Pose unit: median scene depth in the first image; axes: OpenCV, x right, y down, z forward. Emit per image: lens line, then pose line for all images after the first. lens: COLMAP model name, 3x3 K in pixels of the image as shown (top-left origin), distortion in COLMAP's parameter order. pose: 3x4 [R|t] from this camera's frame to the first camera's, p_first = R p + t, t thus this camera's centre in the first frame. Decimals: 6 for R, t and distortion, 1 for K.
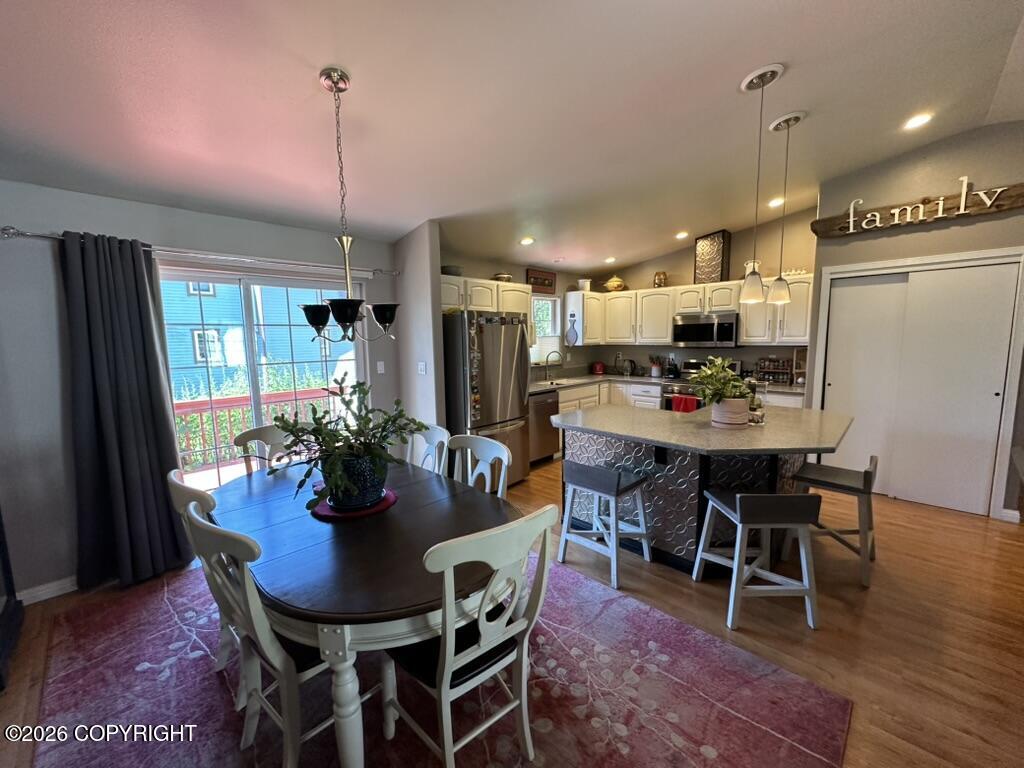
lens RADIAL K [[408.9, 0, 515.1], [0, 408.9, 388.3], [0, 0, 1]] dist [-0.001541, -0.000372]
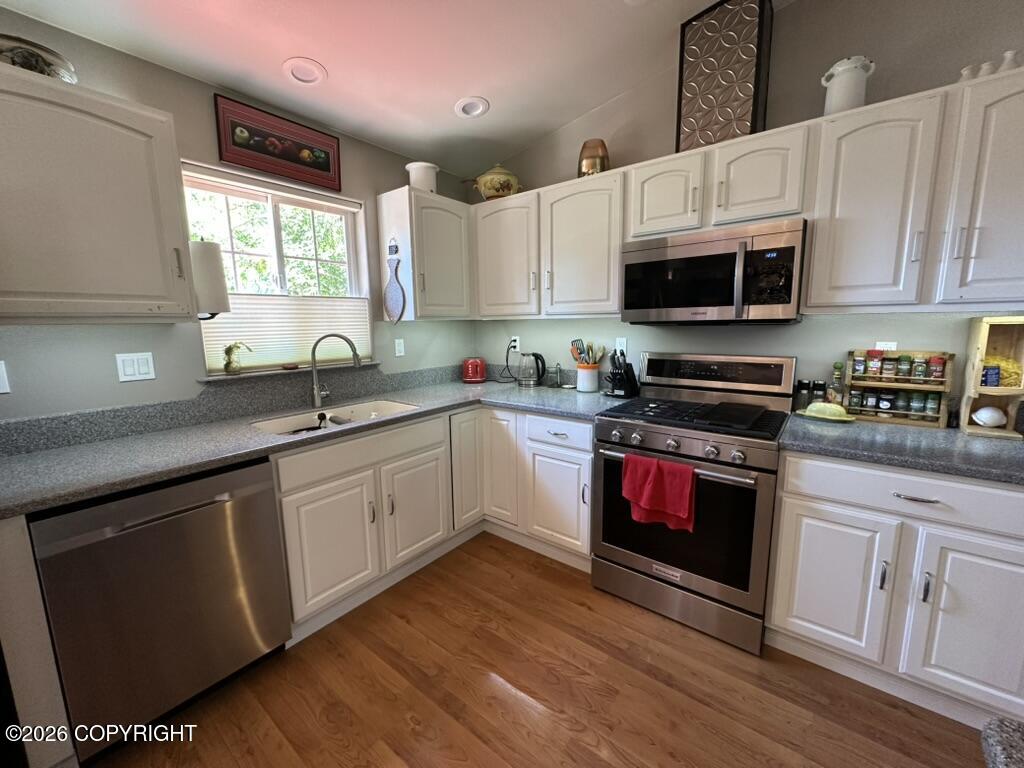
lens RADIAL K [[408.9, 0, 513.8], [0, 408.9, 388.0], [0, 0, 1]] dist [-0.001541, -0.000372]
pose [[0.993775, -0.016825, 0.110126, 0.228378], [0.012847, 0.999242, 0.036736, -0.051414], [-0.110661, -0.035093, 0.993239, 0.595850]]
